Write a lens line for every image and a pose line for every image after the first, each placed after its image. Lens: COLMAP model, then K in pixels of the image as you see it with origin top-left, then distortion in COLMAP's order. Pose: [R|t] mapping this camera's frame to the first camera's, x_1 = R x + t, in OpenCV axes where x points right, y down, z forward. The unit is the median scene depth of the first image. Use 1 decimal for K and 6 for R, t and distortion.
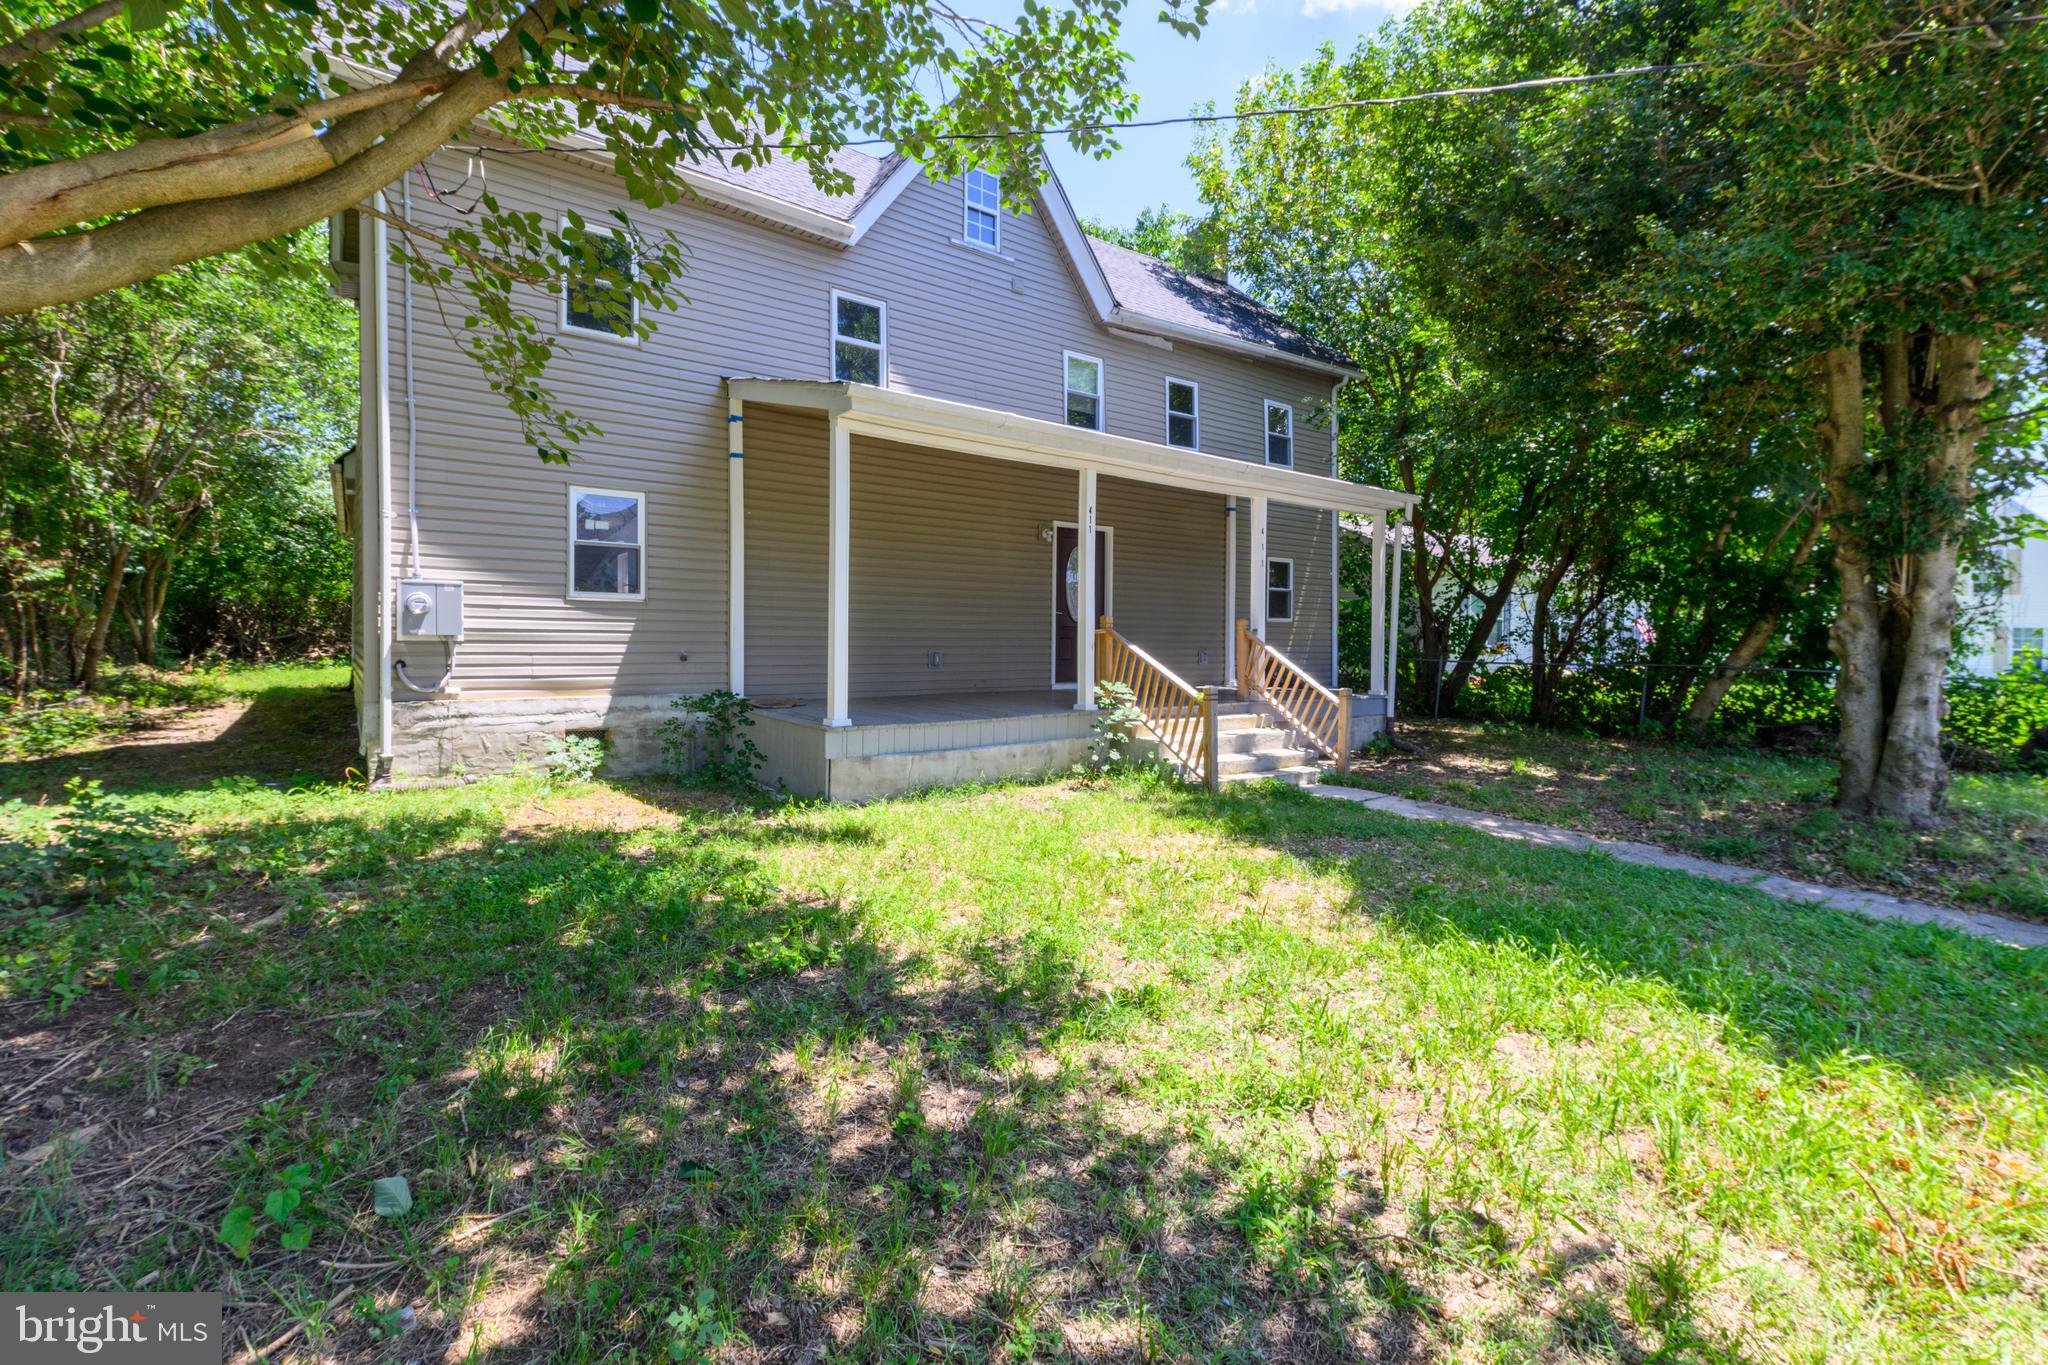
lens RADIAL K [[947.8, 0, 1024.2], [0, 947.8, 682.1], [0, 0, 1]] dist [-0.001889, -0.000033]
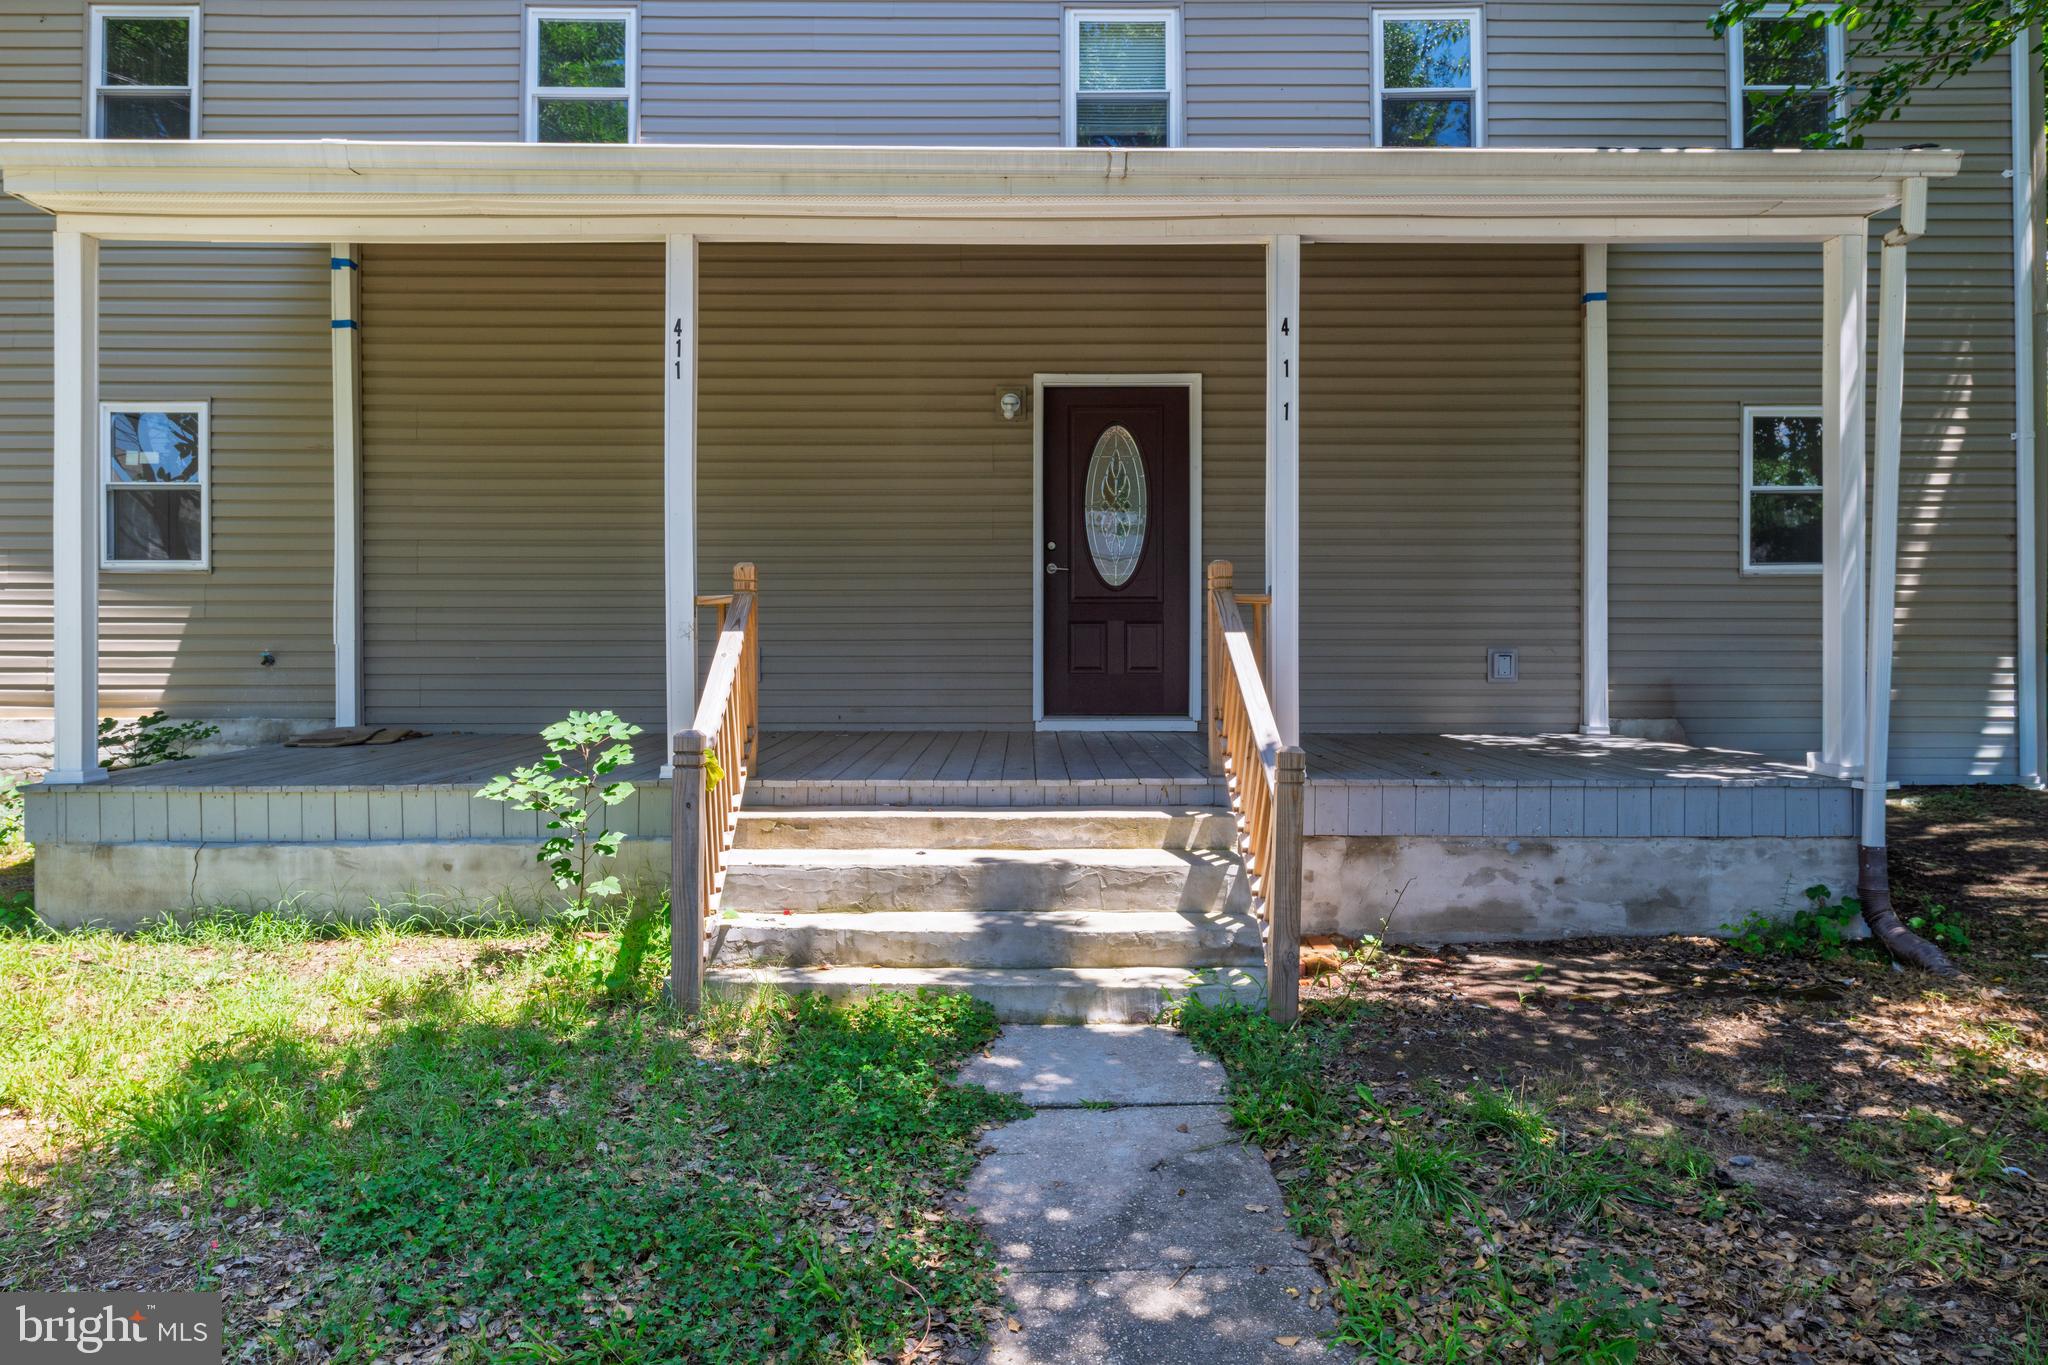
lens RADIAL K [[1404.2, 0, 1024.0], [0, 1404.2, 673.4], [0, 0, 1]] dist [-0.006375, 0.000334]
pose [[0.786307, 0.004709, -0.617818, 0.588041], [-0.020974, 0.999598, -0.019075, -0.009668], [0.617480, 0.027957, 0.786090, 0.574250]]
